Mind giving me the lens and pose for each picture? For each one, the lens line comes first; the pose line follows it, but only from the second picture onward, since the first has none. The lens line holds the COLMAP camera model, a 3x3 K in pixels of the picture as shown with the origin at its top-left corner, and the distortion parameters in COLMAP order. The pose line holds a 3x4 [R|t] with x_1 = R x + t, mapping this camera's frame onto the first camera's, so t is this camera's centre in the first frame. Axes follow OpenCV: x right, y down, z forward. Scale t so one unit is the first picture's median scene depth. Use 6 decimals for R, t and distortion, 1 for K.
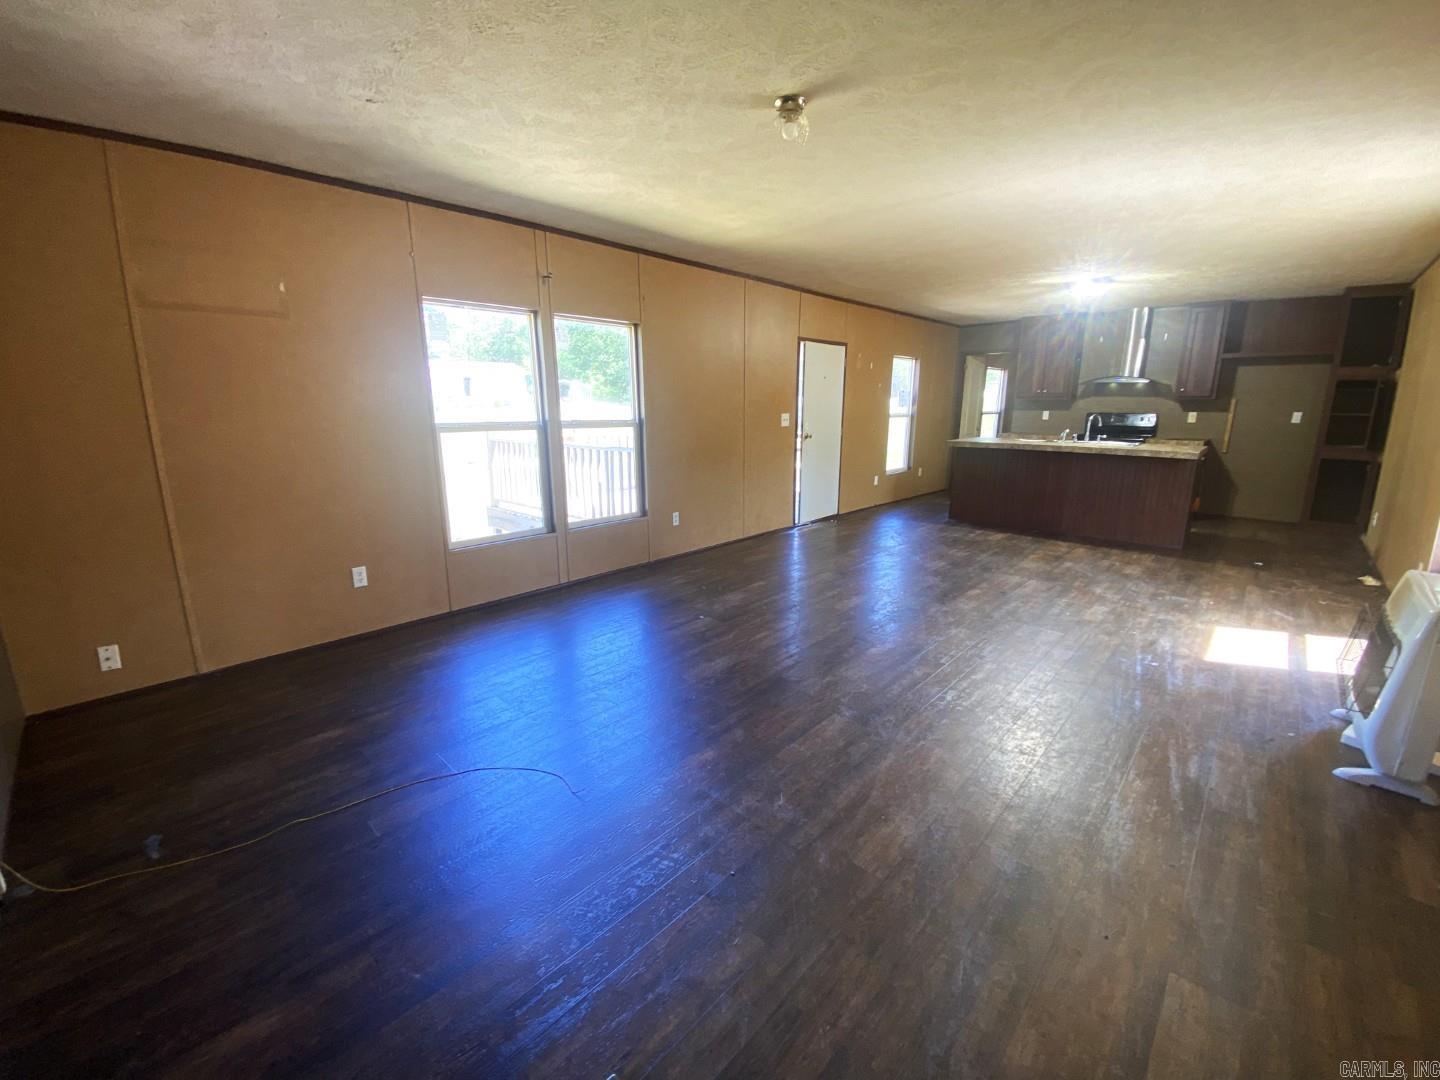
lens RADIAL K [[589.3, 0, 720.0], [0, 589.3, 540.0], [0, 0, 1]] dist [-0.000044, -0.000176]
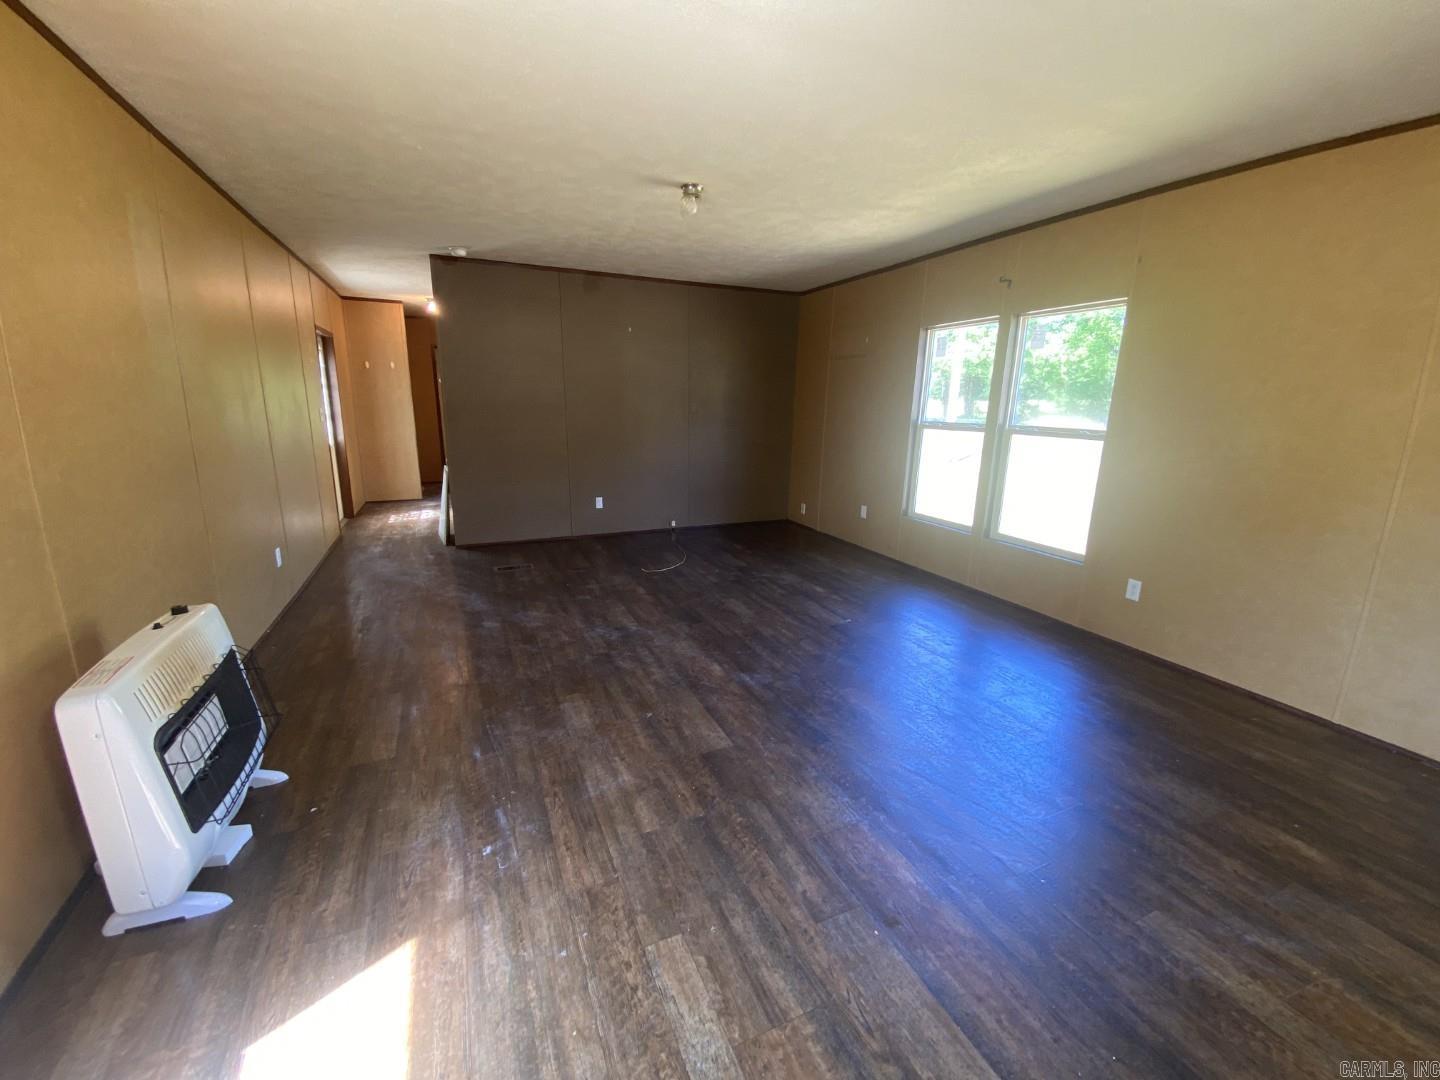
lens RADIAL K [[589.3, 0, 720.0], [0, 589.3, 540.0], [0, 0, 1]] dist [-0.000044, -0.000176]
pose [[-0.395290, 0.205805, -0.895204, 0.899953], [-0.221405, 0.924495, 0.310304, -0.248813], [0.891474, 0.320863, -0.319877, 1.051920]]
